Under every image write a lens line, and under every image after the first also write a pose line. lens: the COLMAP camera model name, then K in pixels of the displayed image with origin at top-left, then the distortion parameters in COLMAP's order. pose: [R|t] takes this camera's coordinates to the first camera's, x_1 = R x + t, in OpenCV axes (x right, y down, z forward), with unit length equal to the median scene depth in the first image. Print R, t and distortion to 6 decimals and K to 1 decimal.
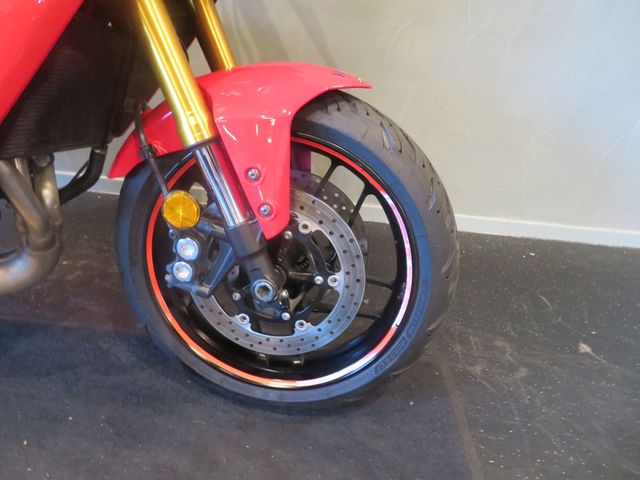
lens RADIAL K [[463.7, 0, 317.6], [0, 463.7, 234.2], [0, 0, 1]] dist [-0.011724, 0.017625]
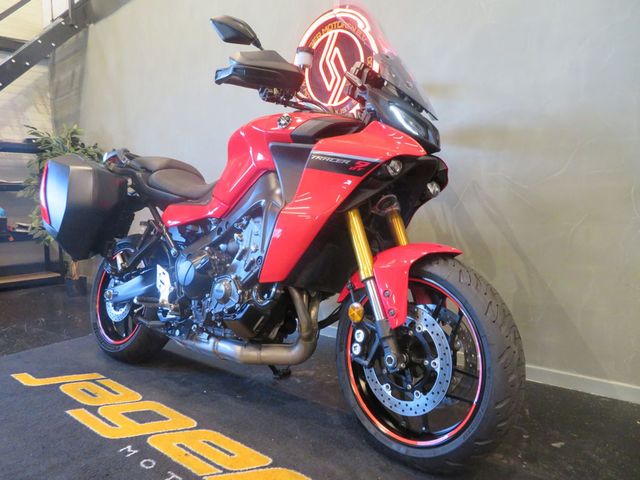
lens RADIAL K [[463.7, 0, 321.9], [0, 463.7, 240.0], [0, 0, 1]] dist [-0.011724, 0.017625]
pose [[0.787295, -0.060883, -0.613563, 0.720849], [-0.212028, 0.907691, -0.362133, 0.364741], [0.578973, 0.415199, 0.701712, -0.524573]]
